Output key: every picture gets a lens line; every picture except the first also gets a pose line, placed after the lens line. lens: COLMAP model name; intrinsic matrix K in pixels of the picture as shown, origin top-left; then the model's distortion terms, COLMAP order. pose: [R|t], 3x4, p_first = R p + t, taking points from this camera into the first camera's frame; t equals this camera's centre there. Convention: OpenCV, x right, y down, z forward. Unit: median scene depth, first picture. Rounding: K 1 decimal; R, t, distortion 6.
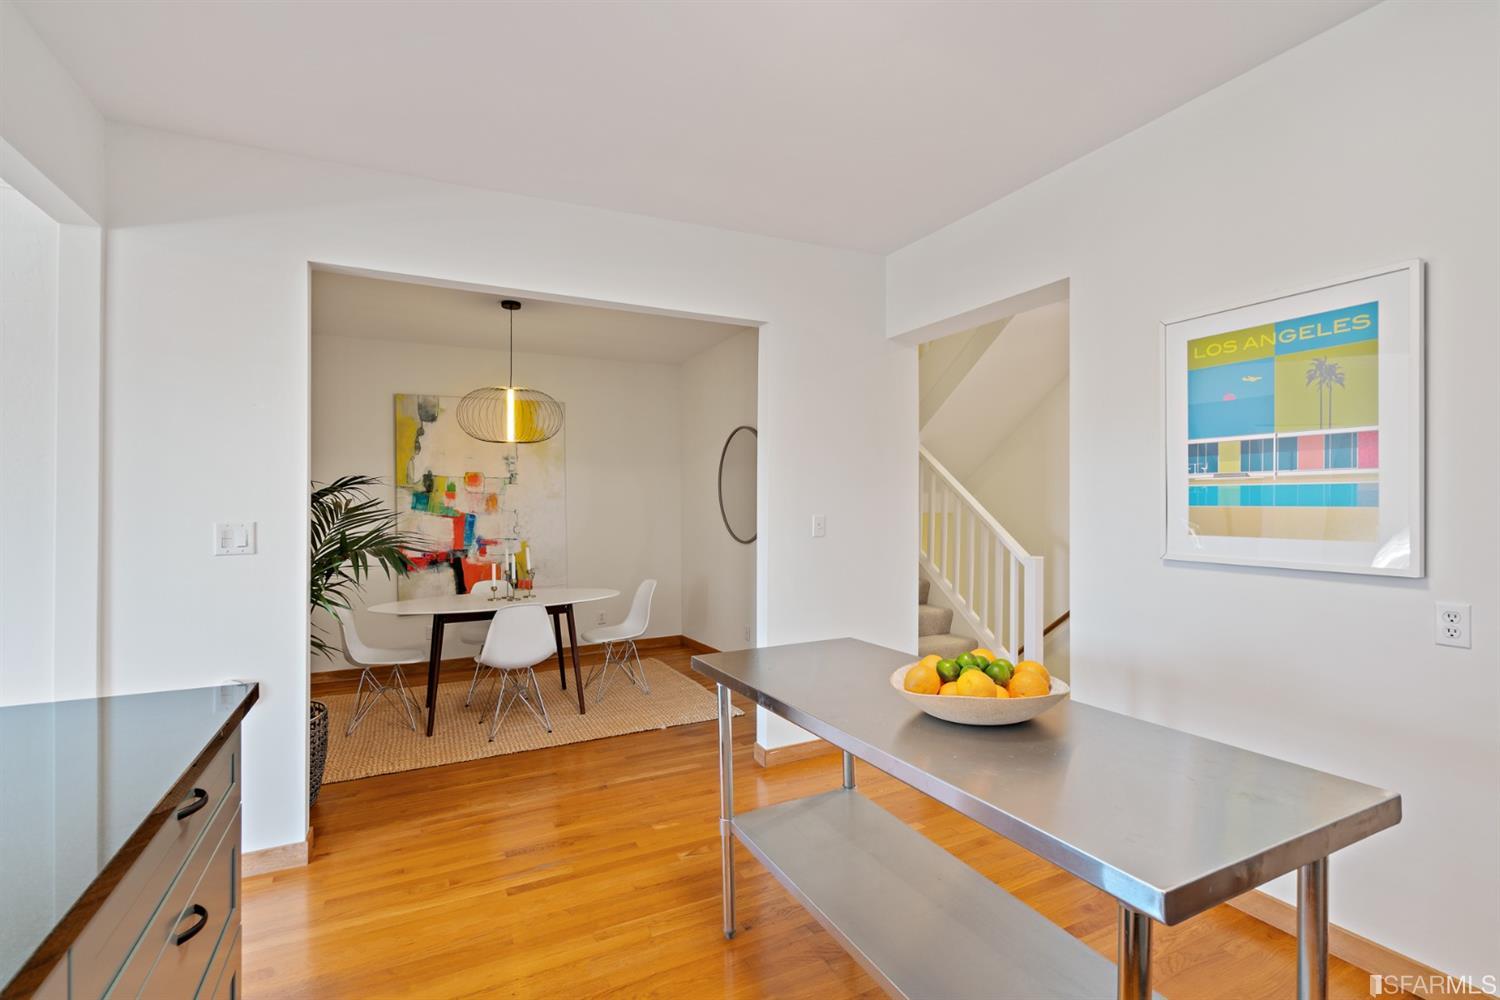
lens RADIAL K [[692.6, 0, 757.3], [0, 692.6, 497.2], [0, 0, 1]] dist [-0.000700, -0.000037]
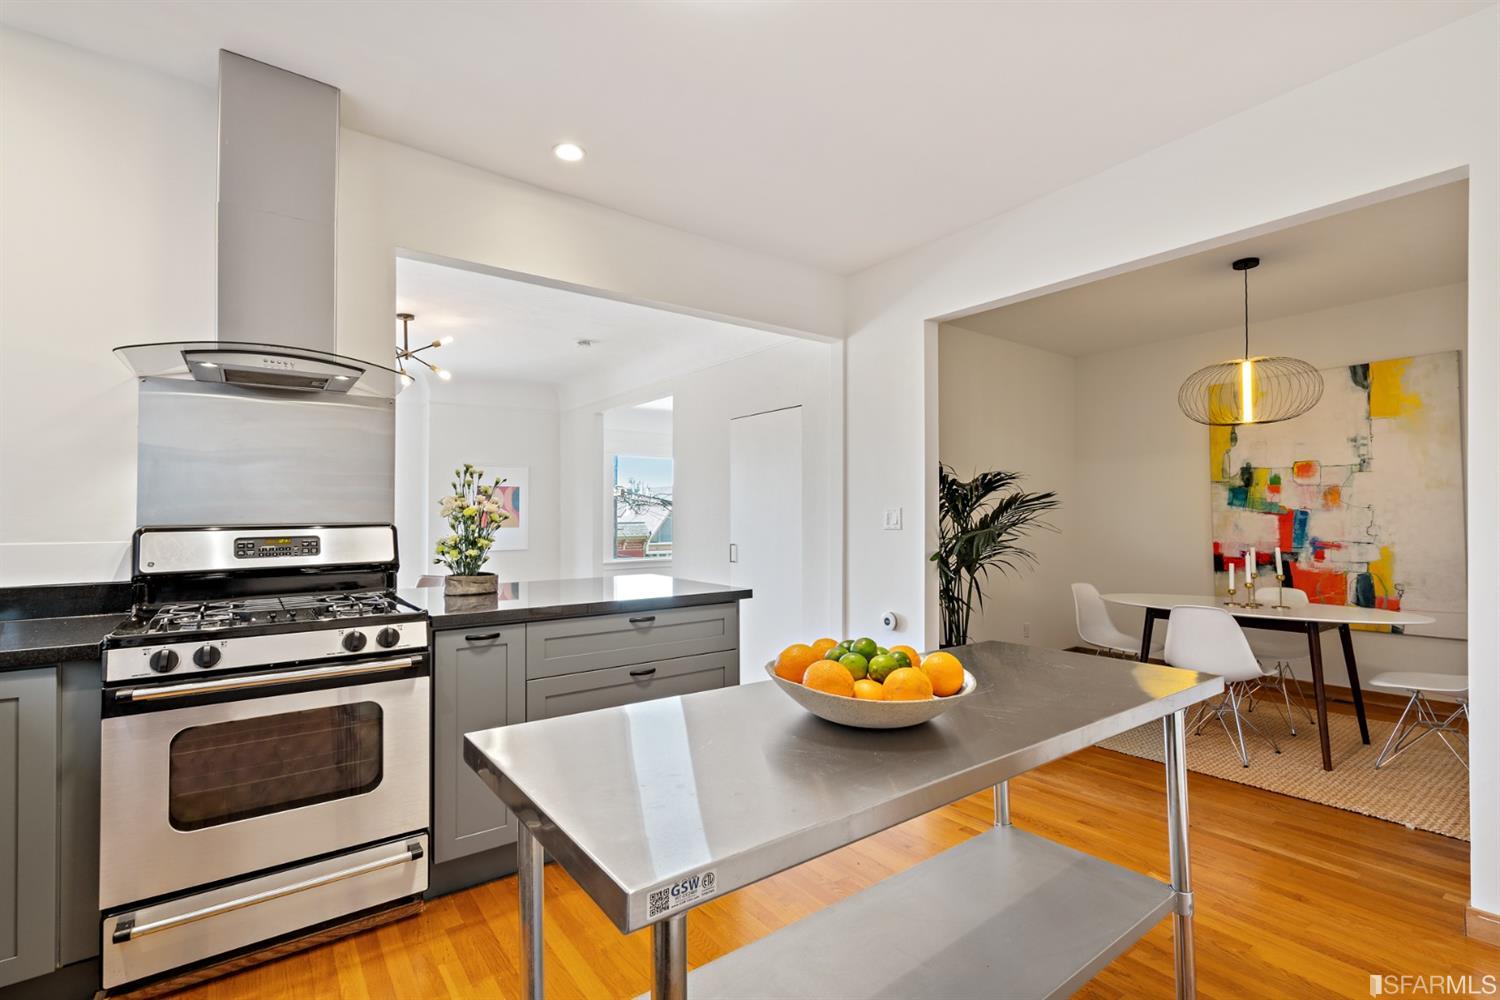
lens RADIAL K [[692.6, 0, 758.2], [0, 692.6, 506.8], [0, 0, 1]] dist [-0.000700, -0.000037]
pose [[0.172105, -0.009597, -0.985032, 0.308379], [0.011465, 0.999904, -0.007739, 0.018975], [0.985012, -0.009962, 0.172198, 0.205663]]
